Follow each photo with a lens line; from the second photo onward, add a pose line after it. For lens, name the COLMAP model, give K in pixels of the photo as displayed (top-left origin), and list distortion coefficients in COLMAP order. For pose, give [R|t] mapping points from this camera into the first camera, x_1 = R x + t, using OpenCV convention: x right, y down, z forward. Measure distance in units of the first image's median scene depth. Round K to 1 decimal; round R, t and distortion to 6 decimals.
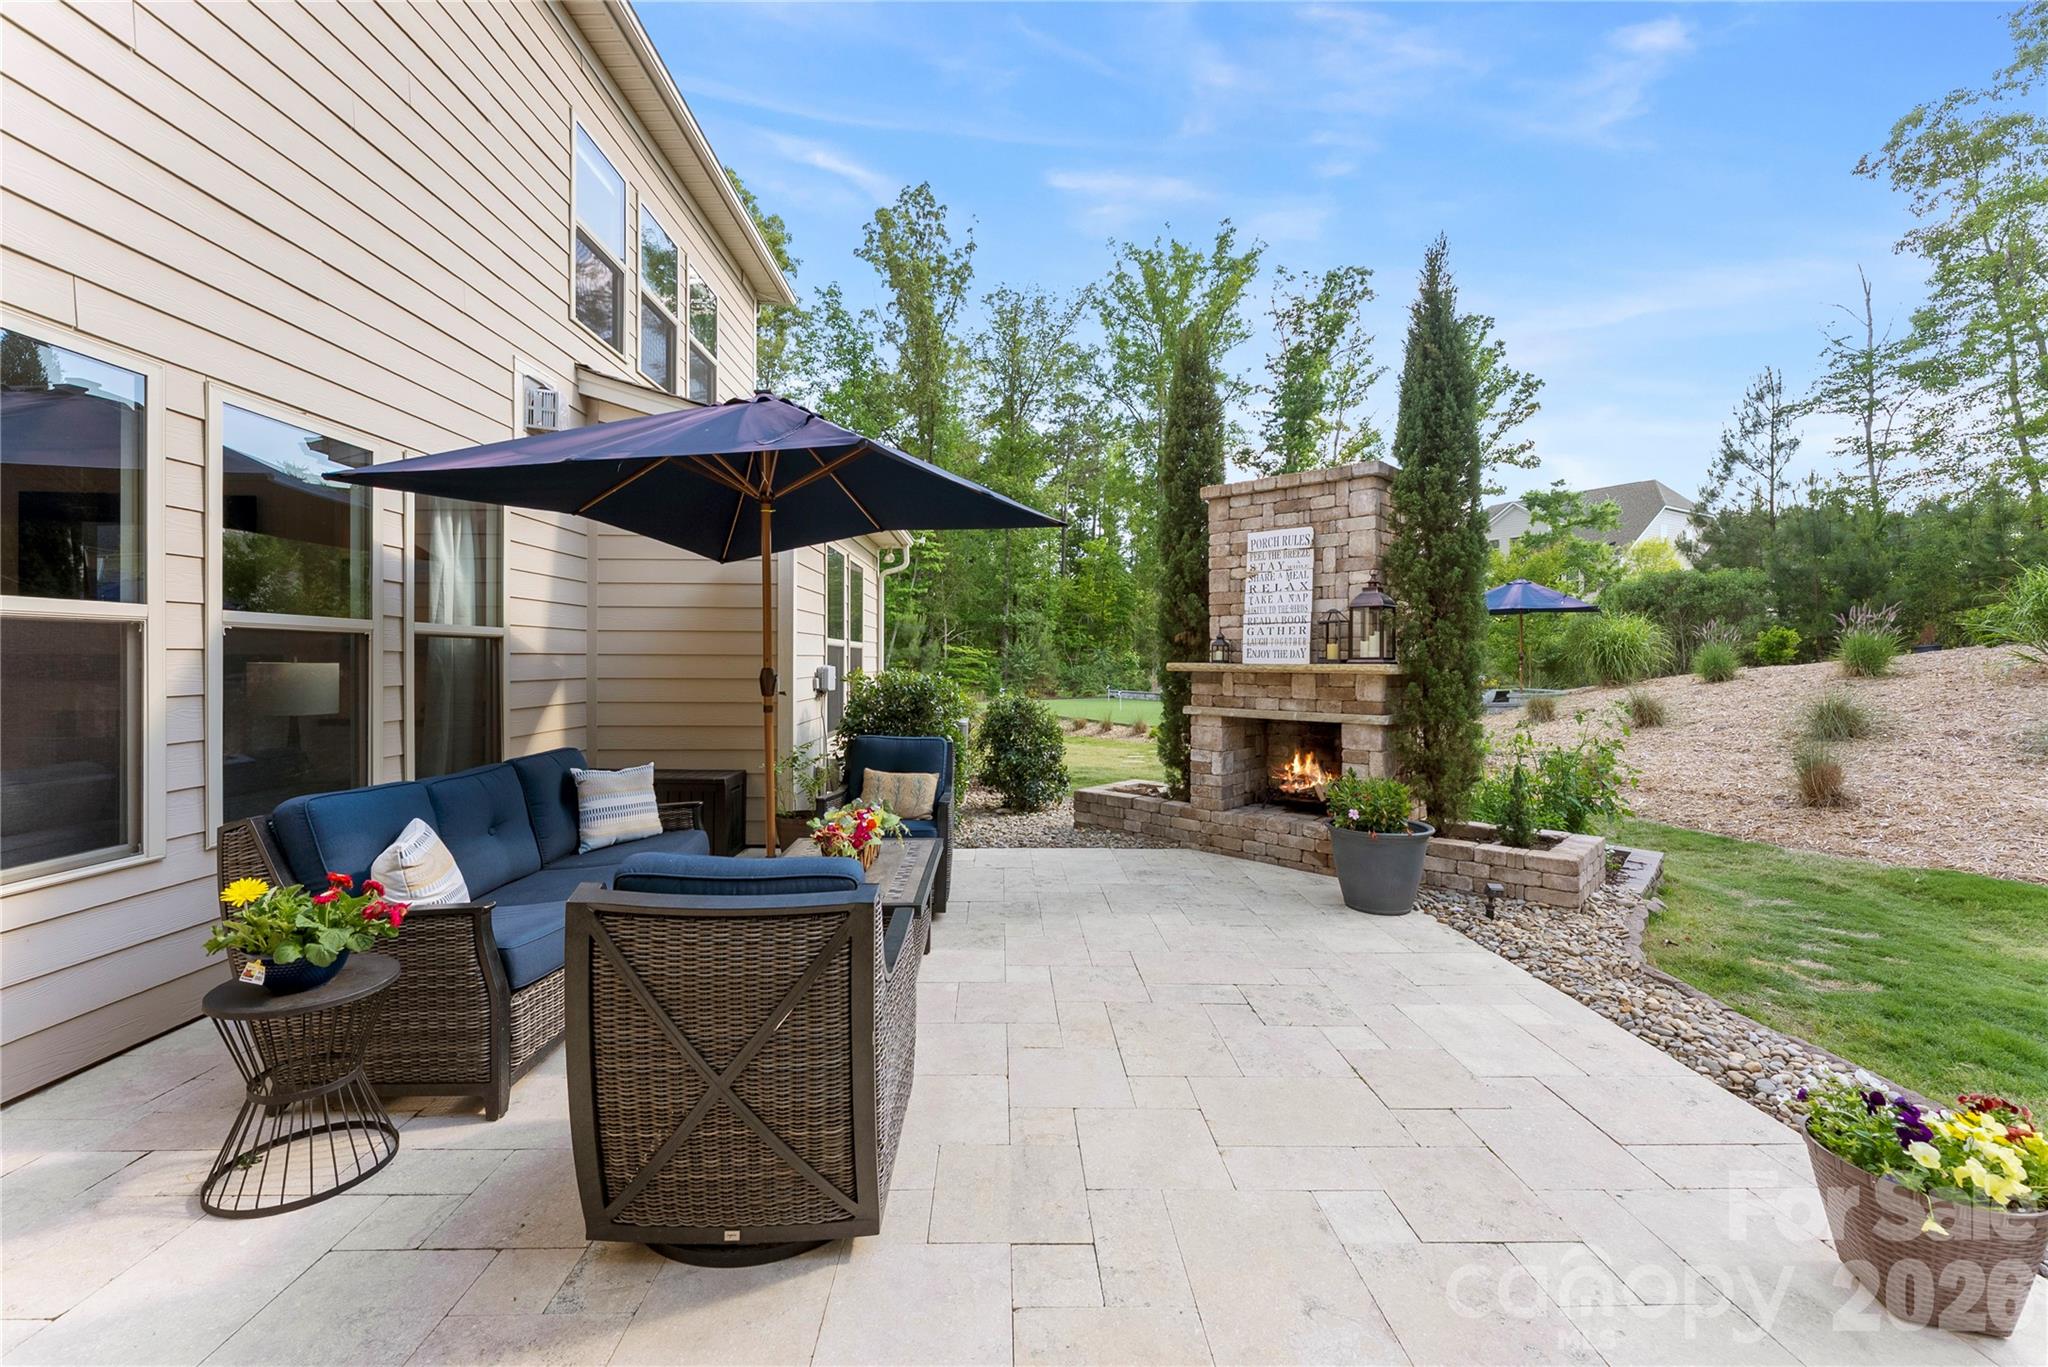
lens RADIAL K [[850.8, 0, 1020.9], [0, 850.8, 670.7], [0, 0, 1]] dist [-0.001015, -0.000125]
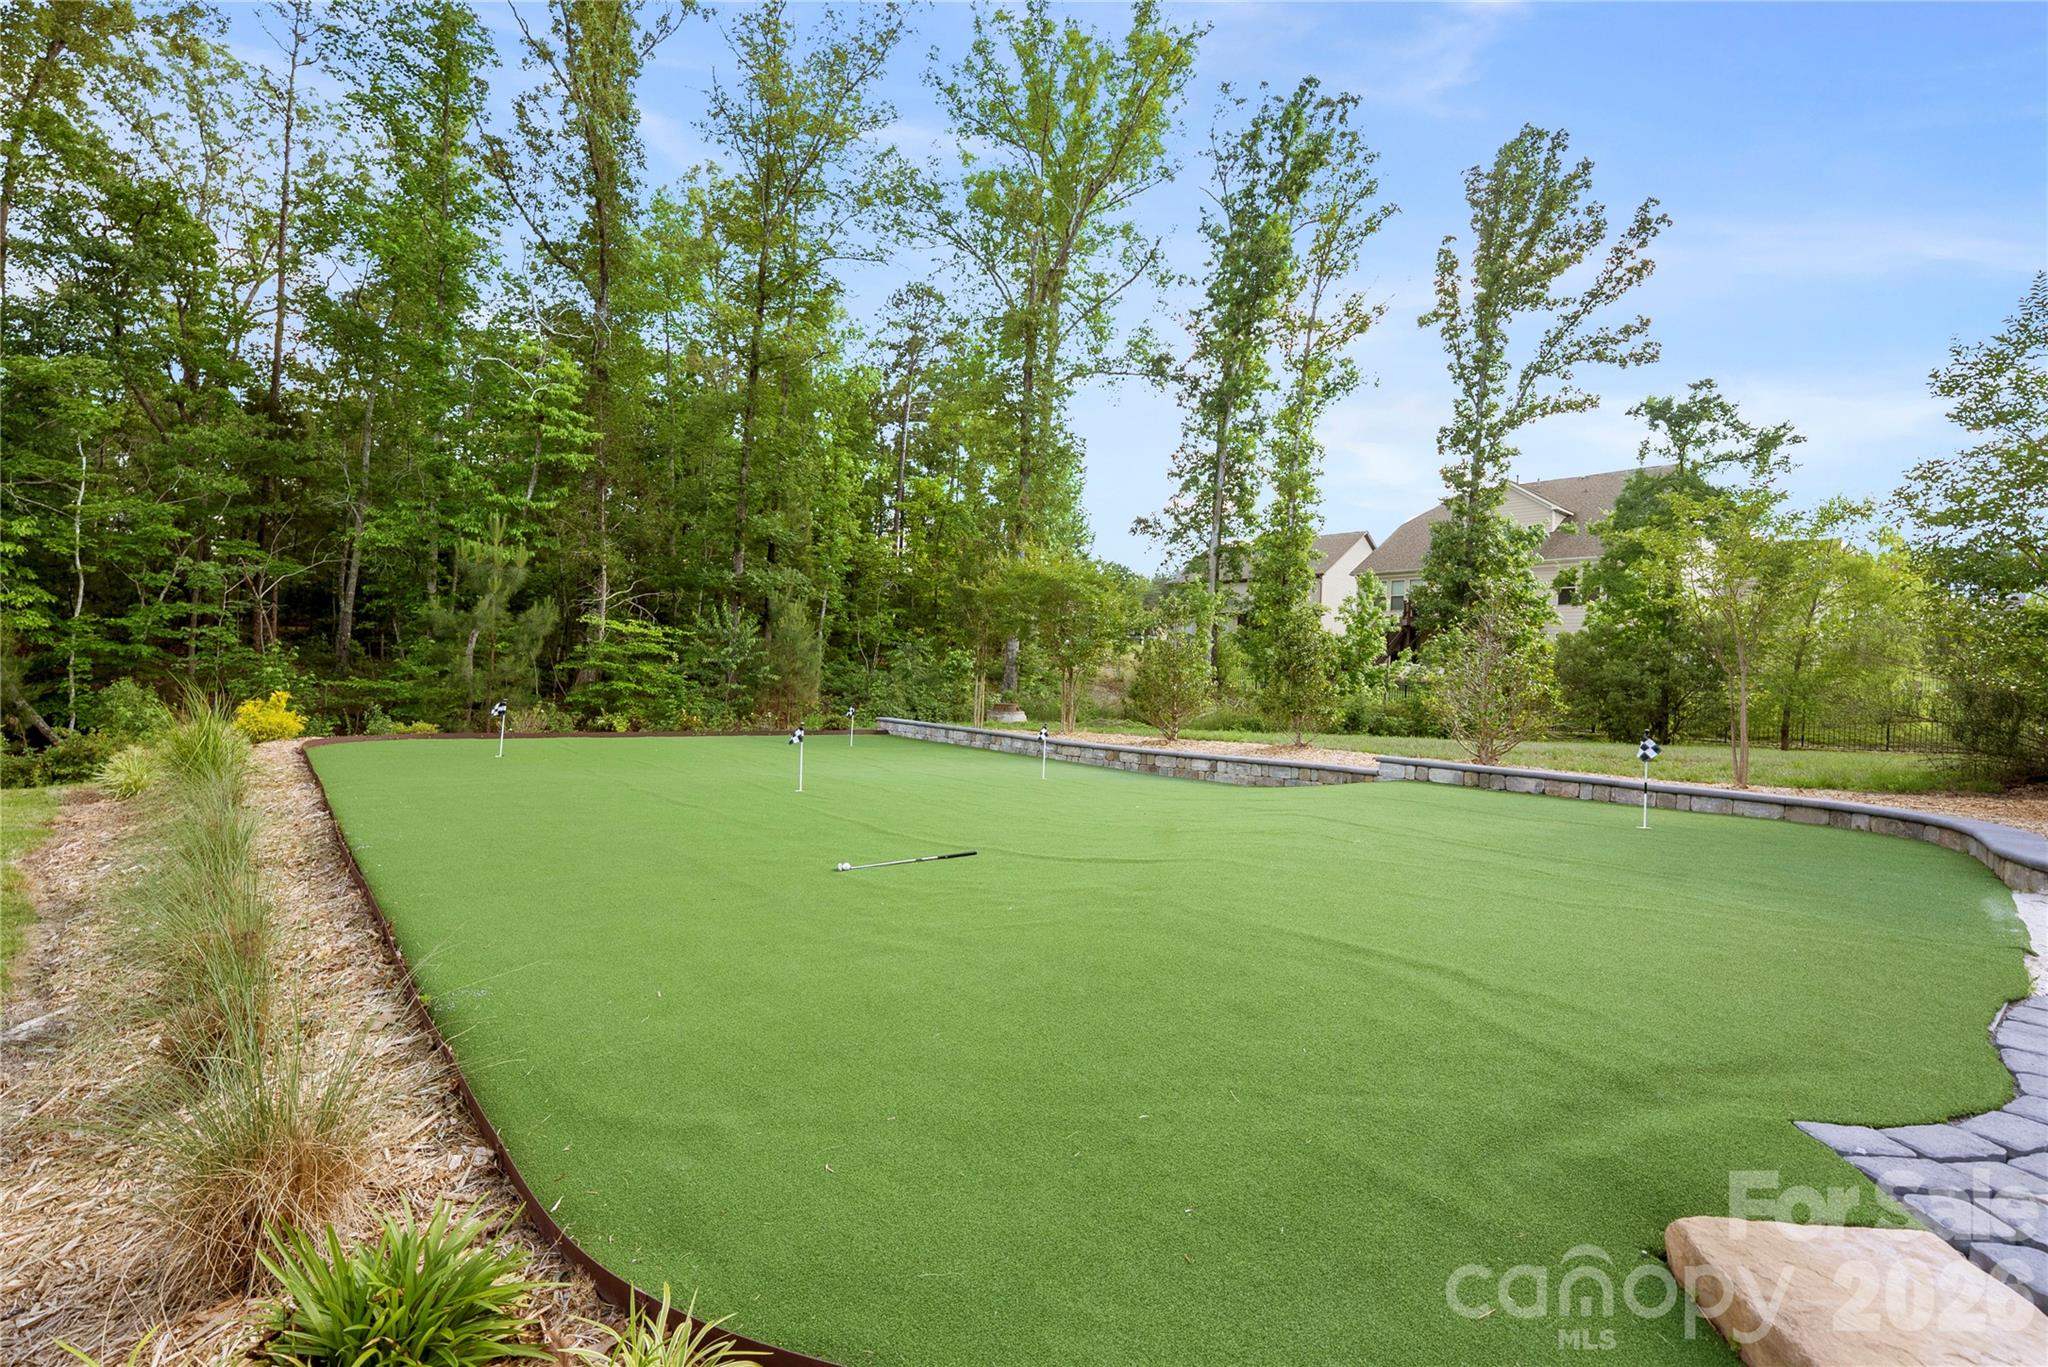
lens RADIAL K [[832.8, 0, 1017.6], [0, 832.8, 660.0], [0, 0, 1]] dist [-0.001777, -0.000200]
pose [[0.992642, 0.046459, 0.111817, 0.206059], [-0.042701, 0.998447, -0.035776, 0.007822], [-0.113306, 0.030738, 0.993085, 0.860389]]
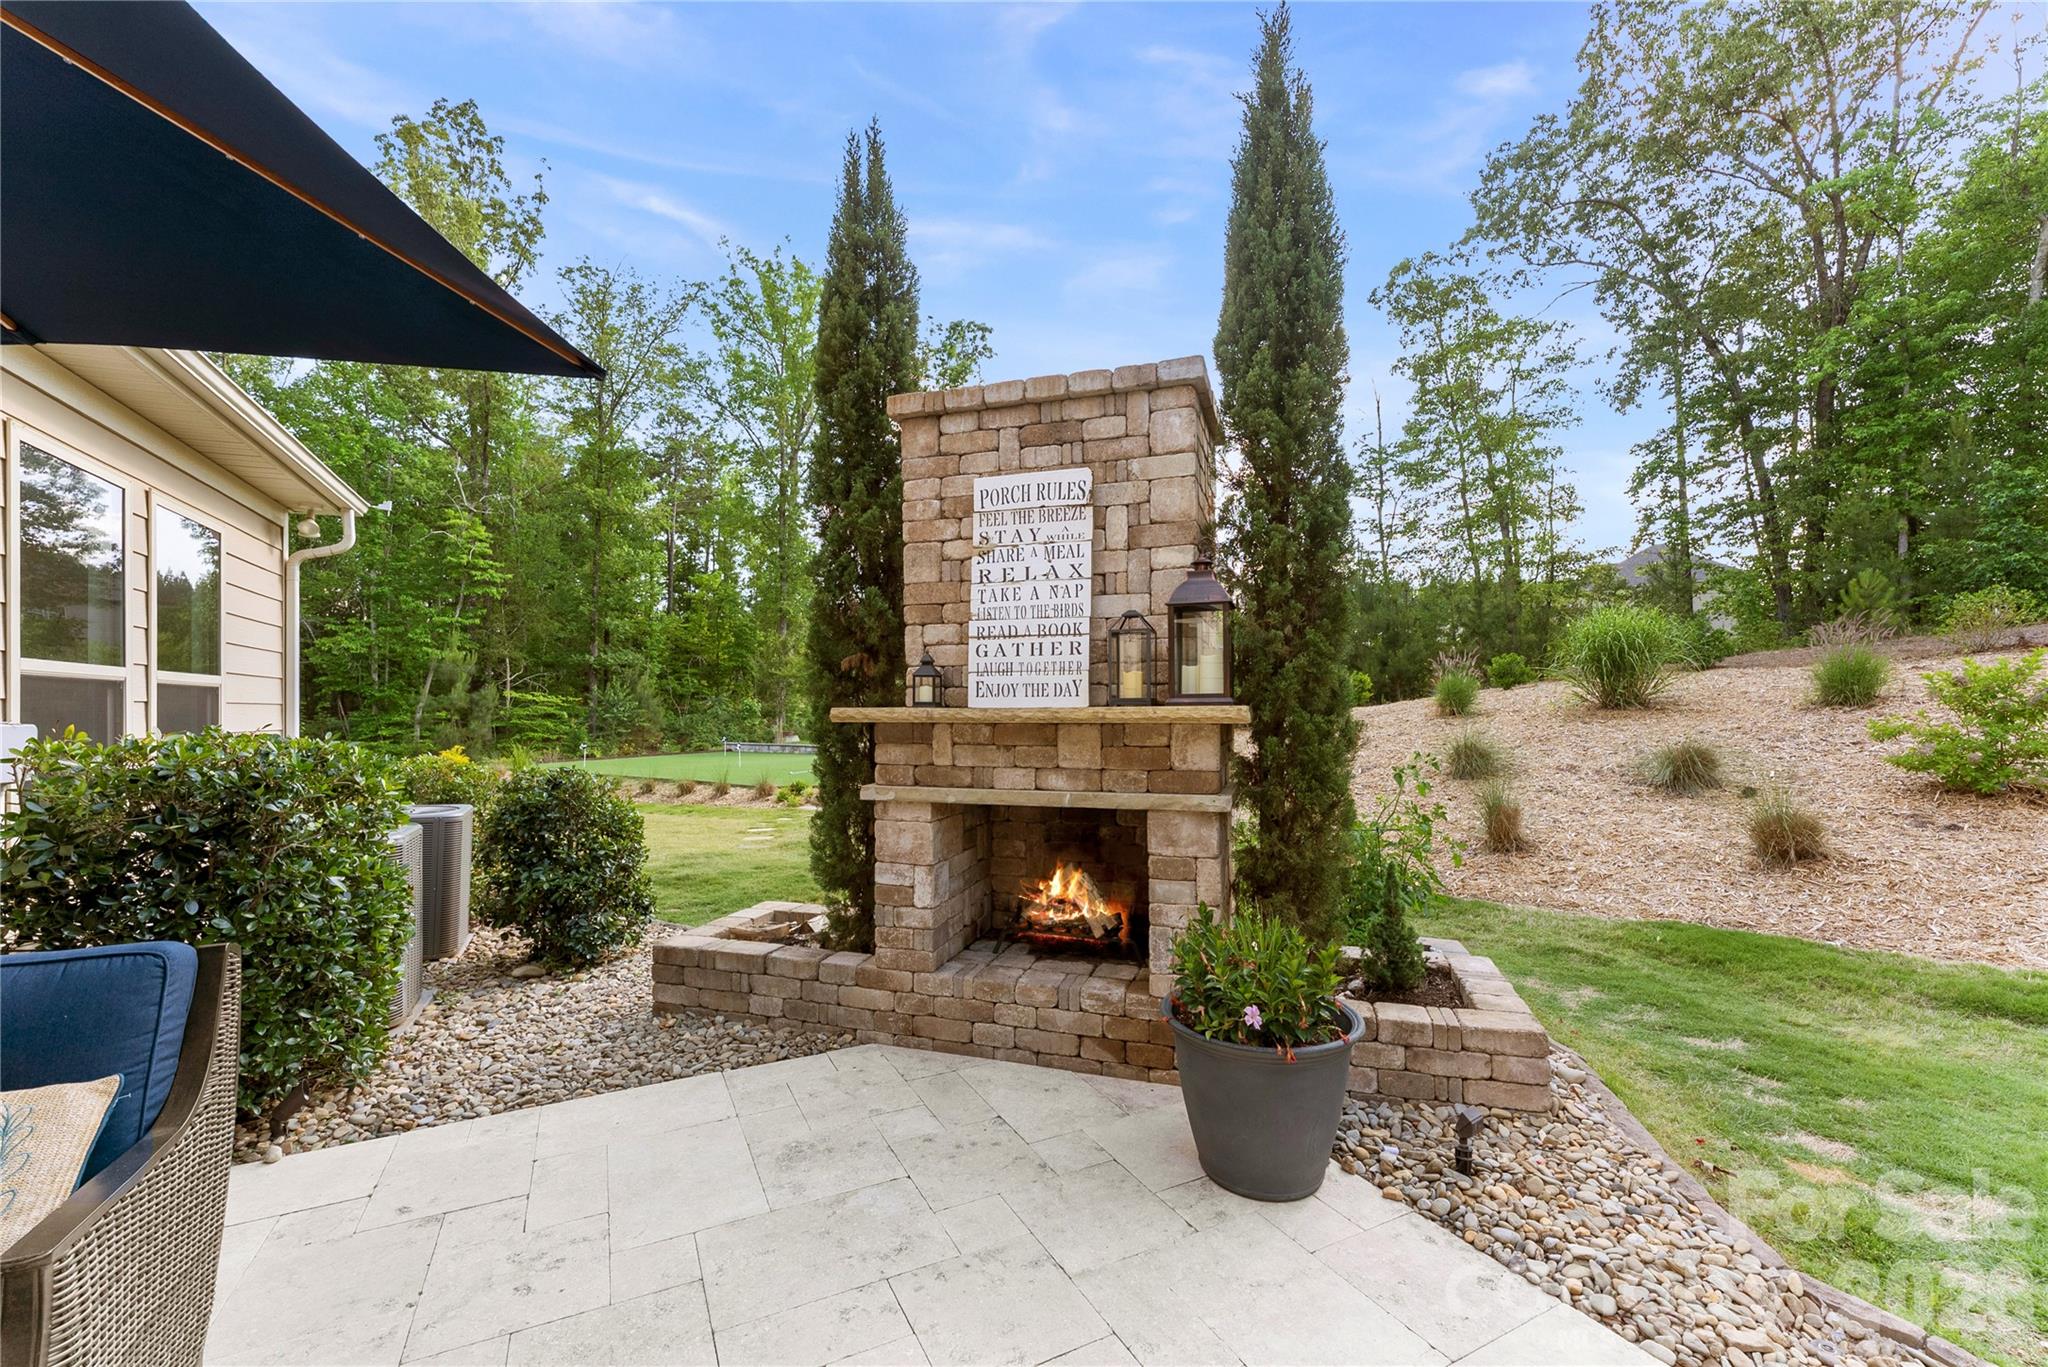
lens RADIAL K [[840.5, 0, 1026.7], [0, 840.5, 701.2], [0, 0, 1]] dist [0.004426, 0.000002]
pose [[0.902064, -0.005787, 0.431563, 0.017299], [0.014415, 0.999756, -0.016723, -0.000897], [-0.431361, 0.021306, 0.901928, 0.150880]]
